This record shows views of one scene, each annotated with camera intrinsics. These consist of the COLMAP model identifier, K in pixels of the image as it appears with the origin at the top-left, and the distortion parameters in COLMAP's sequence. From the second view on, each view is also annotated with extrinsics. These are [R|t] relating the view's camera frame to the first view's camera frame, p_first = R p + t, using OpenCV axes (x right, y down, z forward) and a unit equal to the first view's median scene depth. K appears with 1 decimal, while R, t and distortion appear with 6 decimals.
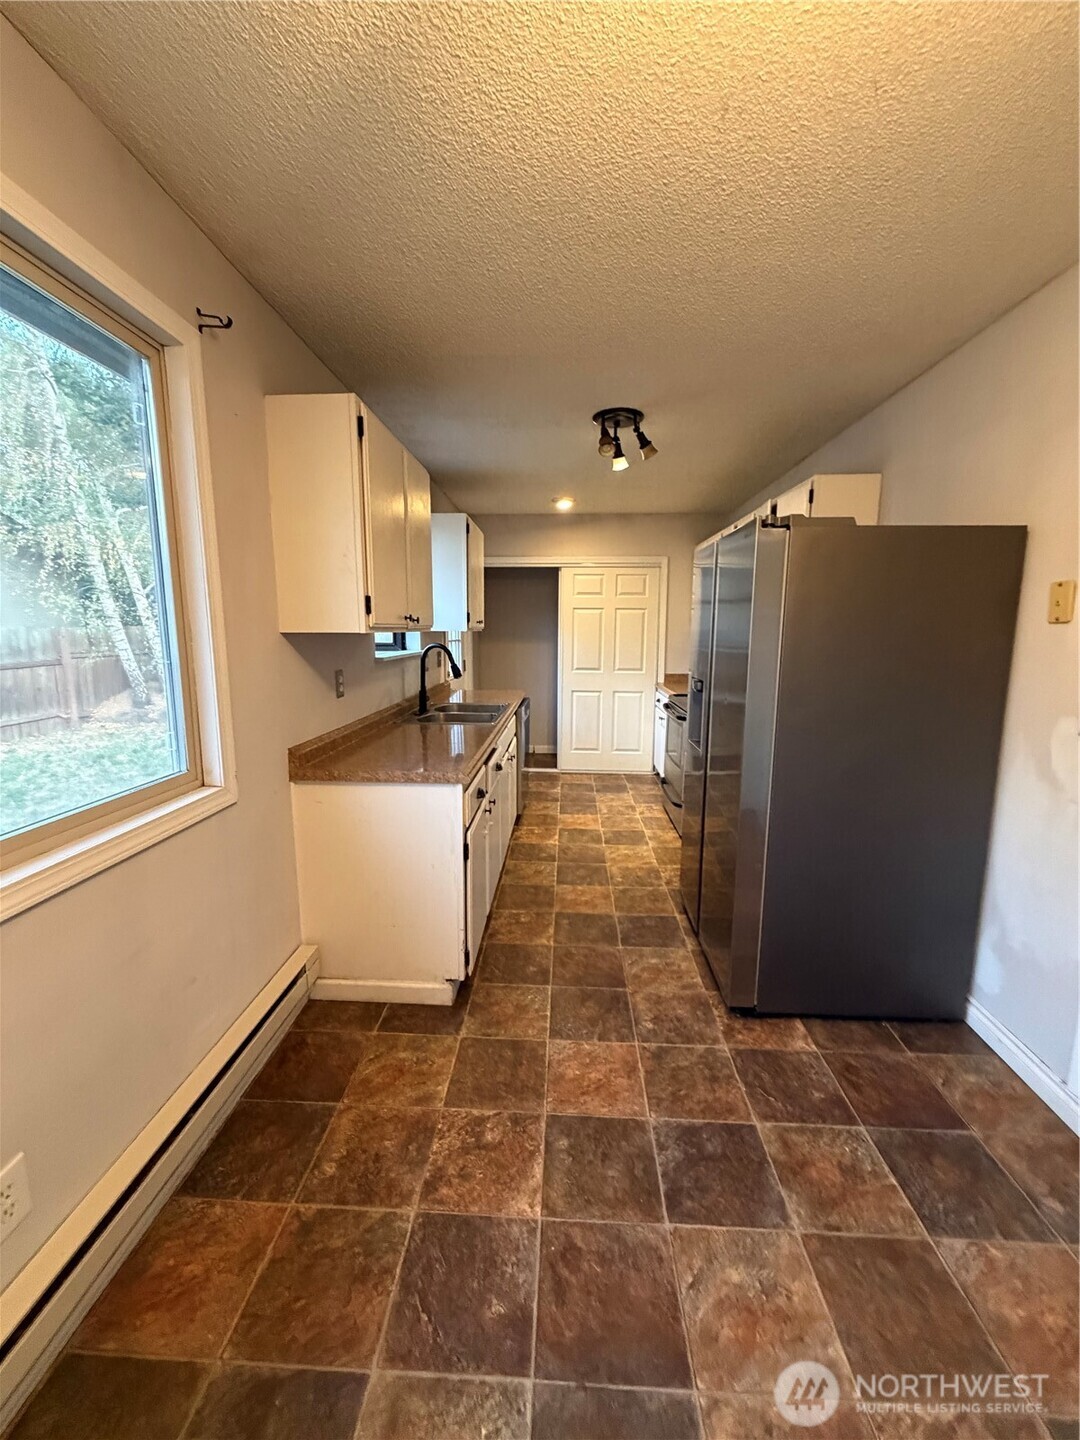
lens RADIAL K [[572.2, 0, 534.6], [0, 572.2, 713.6], [0, 0, 1]] dist [-0.011543, 0.000675]
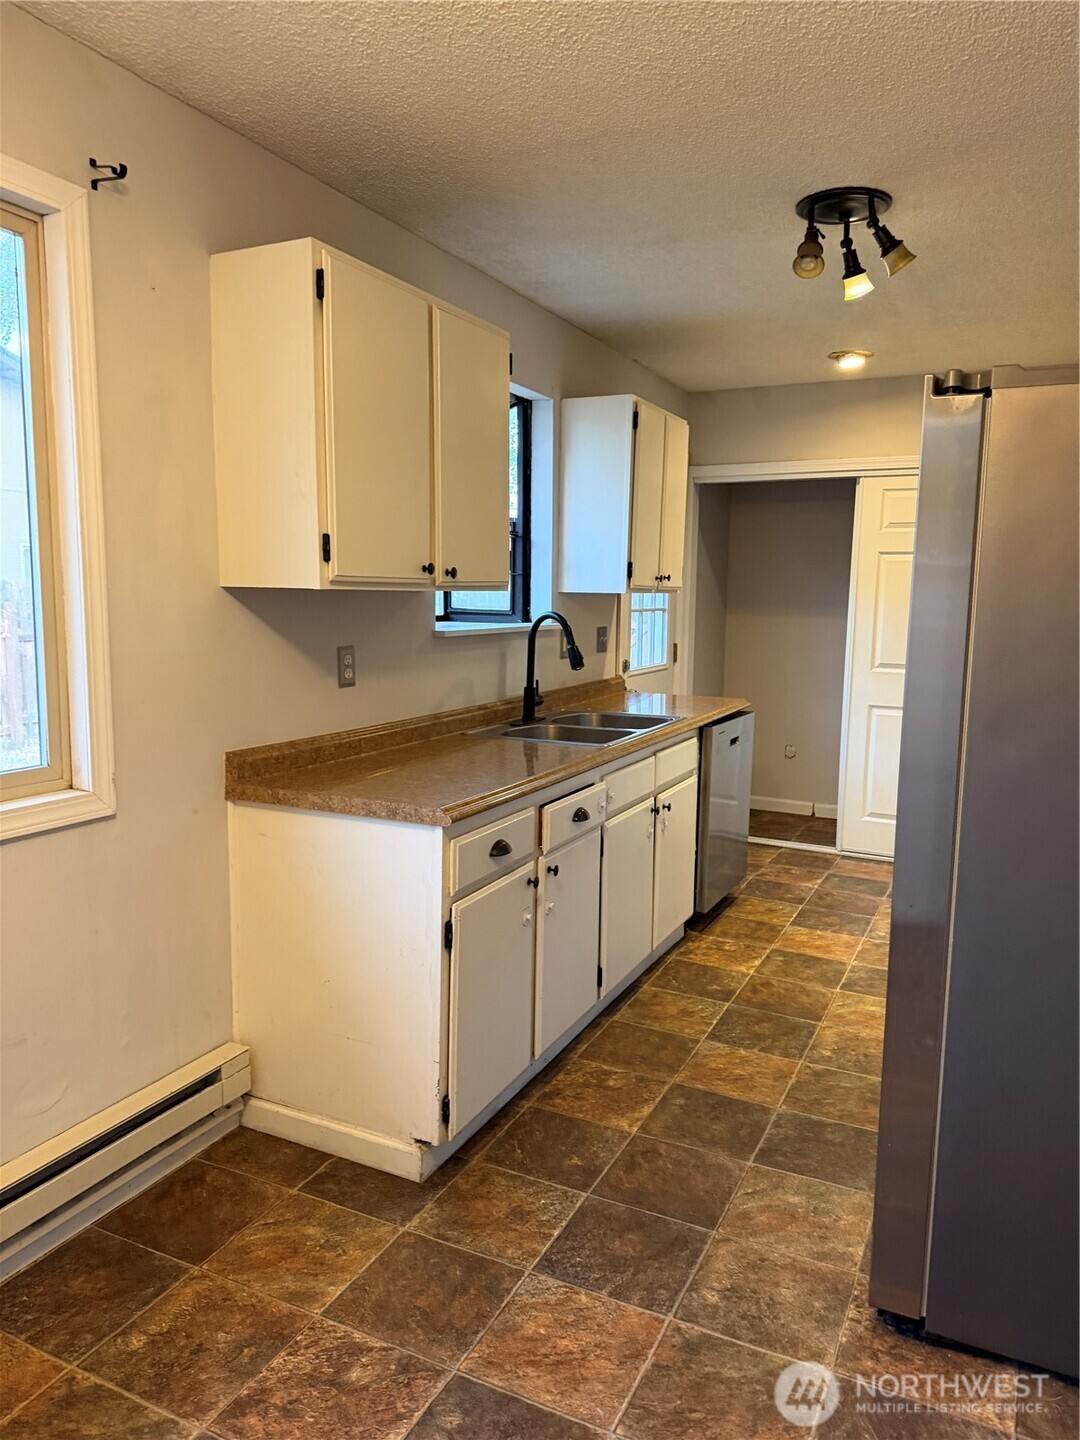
lens RADIAL K [[1011.1, 0, 533.8], [0, 1011.1, 715.7], [0, 0, 1]] dist [0.015770, -0.033466]
pose [[0.919917, 0.057542, -0.387869, 0.370142], [-0.067262, 0.997669, -0.011517, 0.004771], [0.386302, 0.036684, 0.921643, 0.003845]]
